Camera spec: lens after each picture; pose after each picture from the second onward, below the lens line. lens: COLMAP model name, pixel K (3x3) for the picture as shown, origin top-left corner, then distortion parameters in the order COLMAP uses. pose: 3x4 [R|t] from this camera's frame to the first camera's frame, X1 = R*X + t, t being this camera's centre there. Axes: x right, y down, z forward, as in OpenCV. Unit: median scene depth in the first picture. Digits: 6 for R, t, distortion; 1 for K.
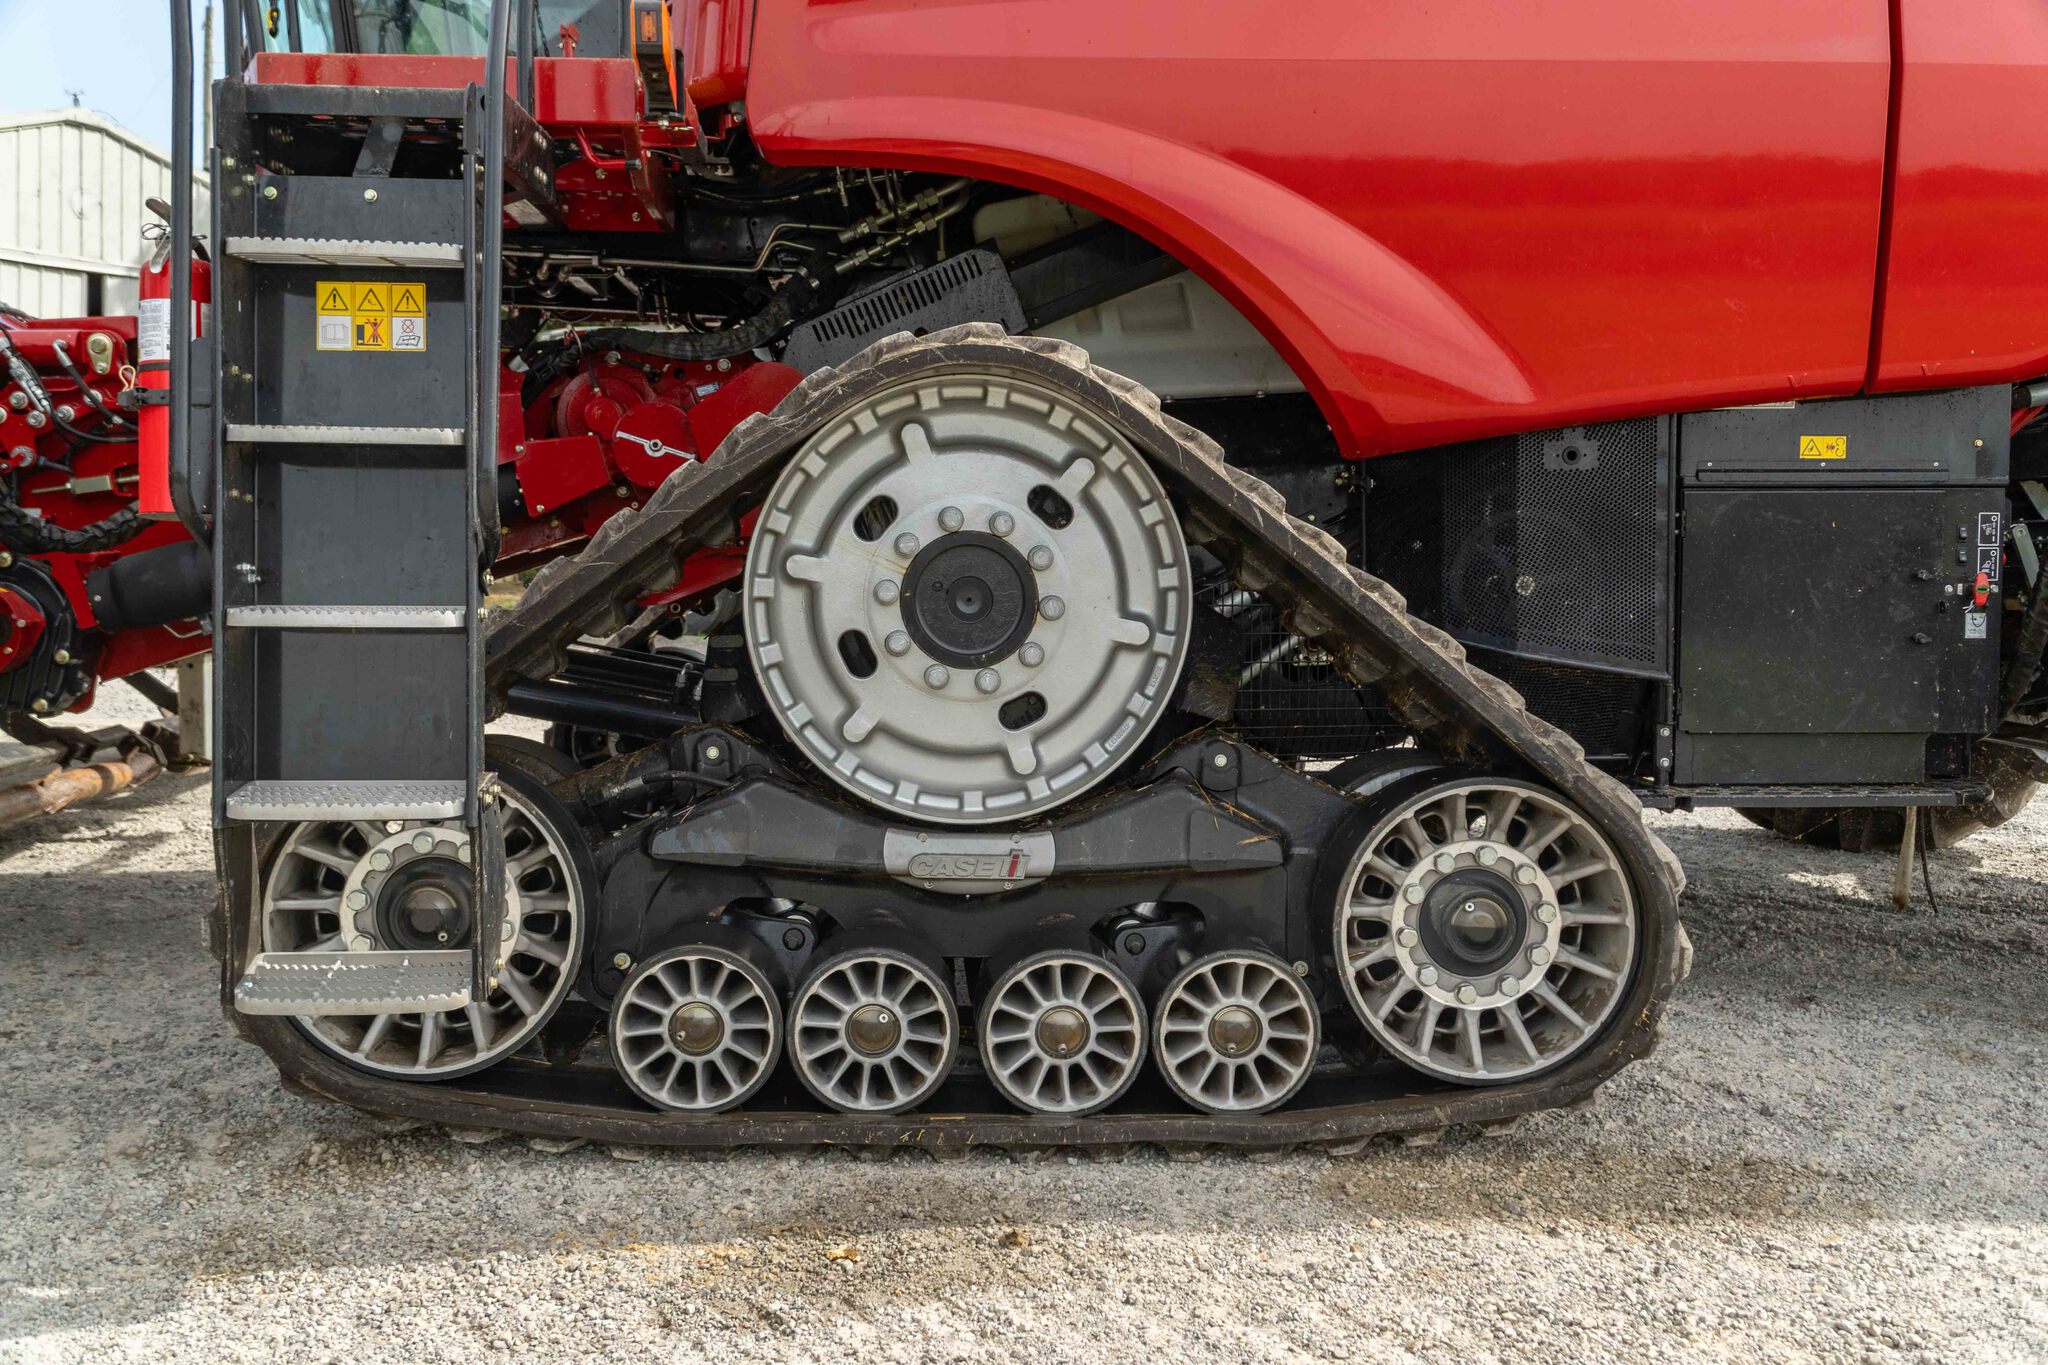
lens RADIAL K [[2076.8, 0, 1019.6], [0, 2076.8, 644.0], [0, 0, 1]] dist [0.078702, -0.006953]
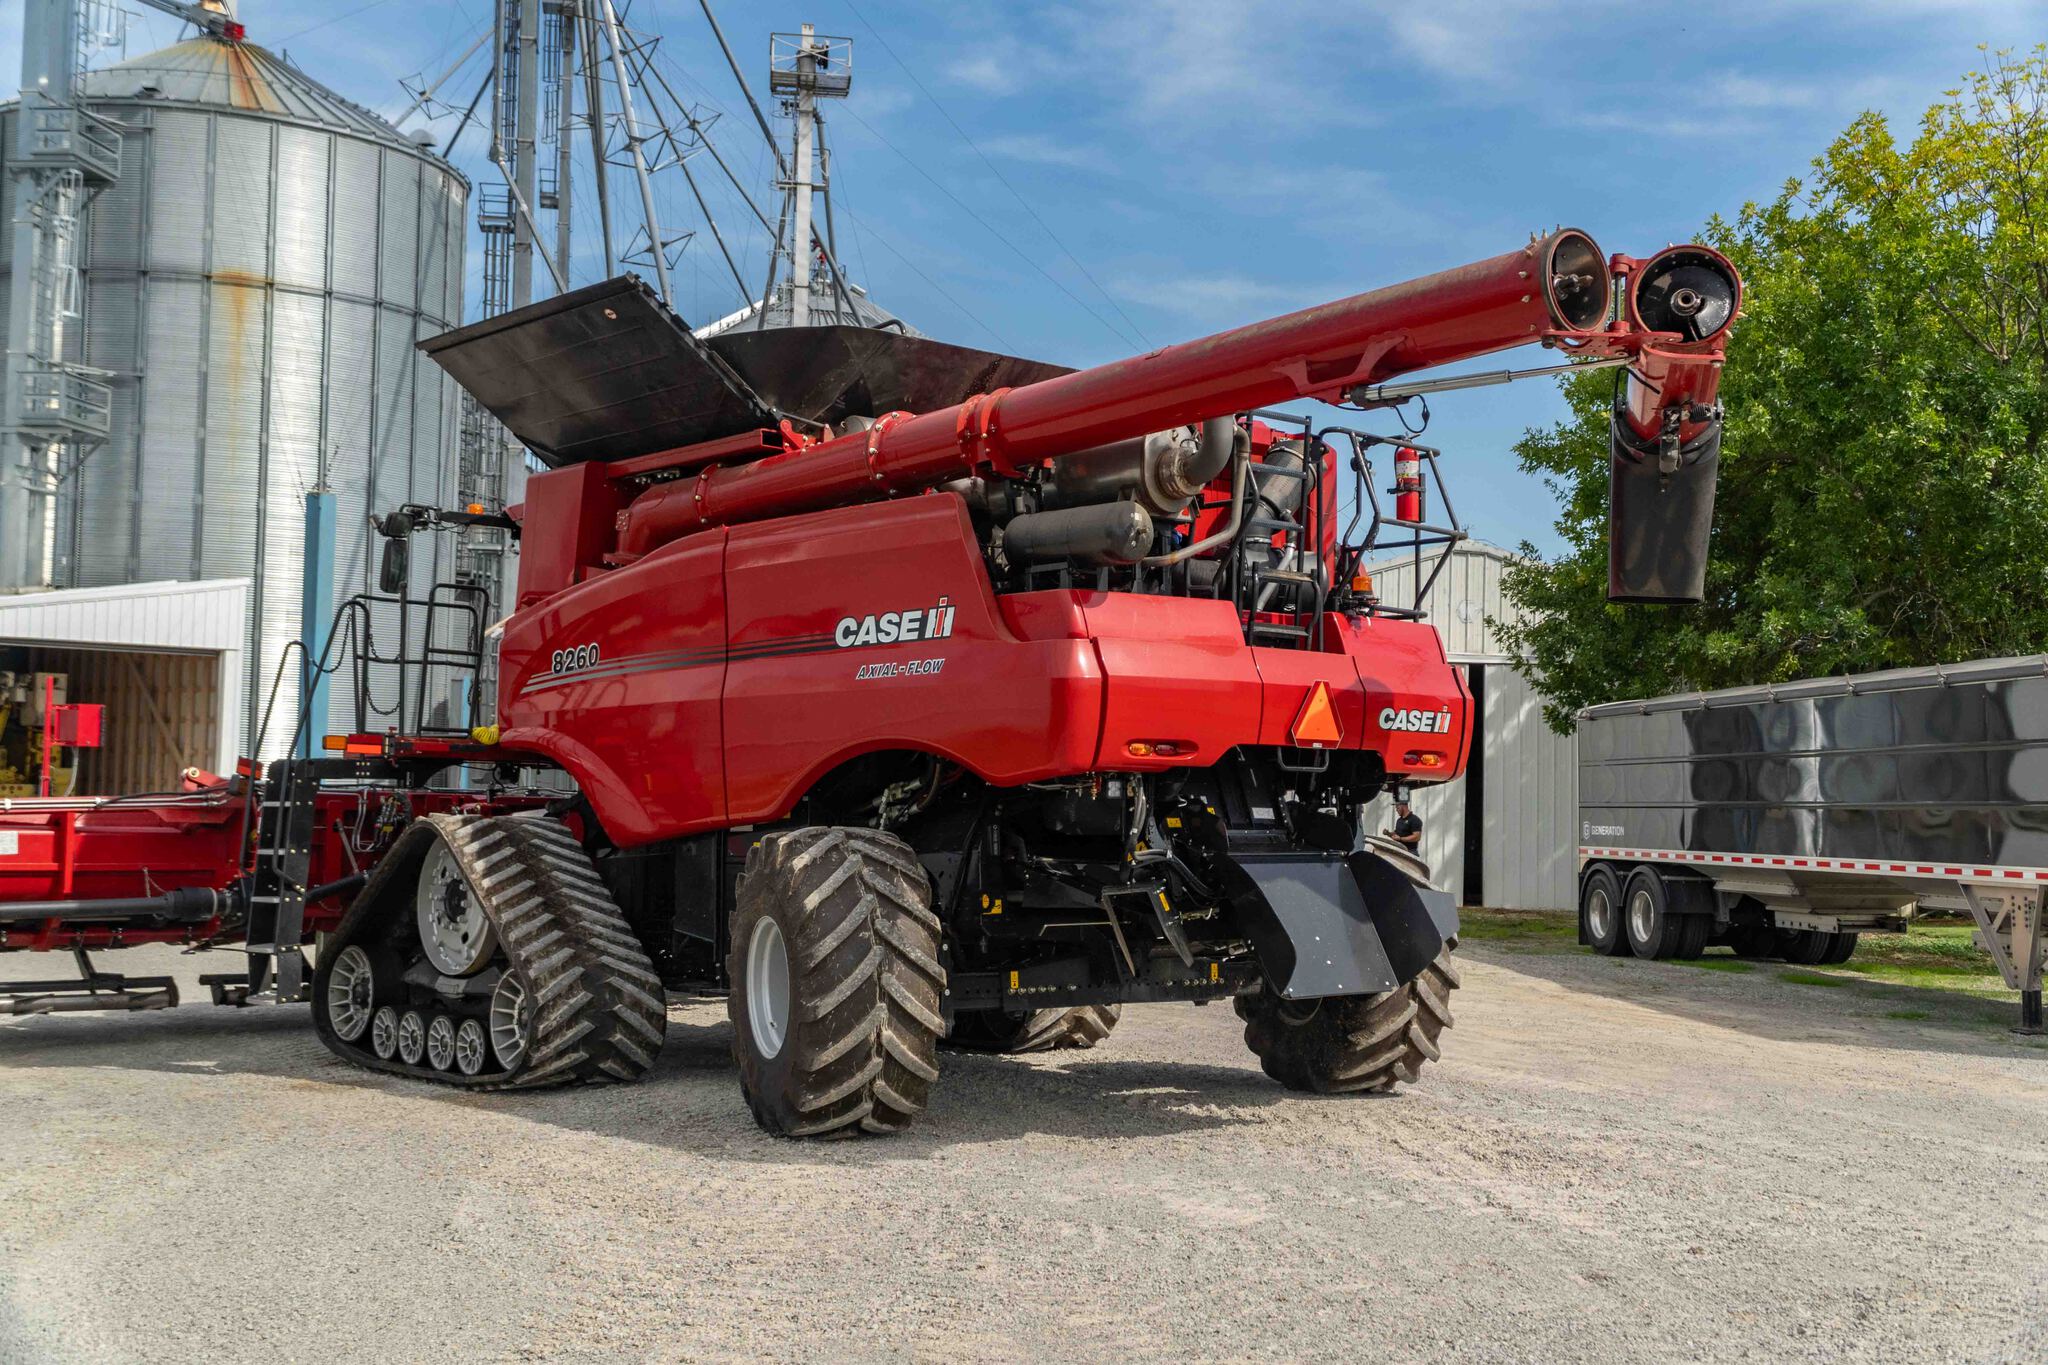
lens RADIAL K [[2276.1, 0, 1024.7], [0, 2276.1, 665.5], [0, 0, 1]] dist [0.108265, -0.147498]
pose [[0.630518, -0.053460, -0.774331, 3.140166], [-0.043744, 0.993592, -0.104217, -0.049726], [0.774941, 0.099583, 0.624139, -0.485313]]
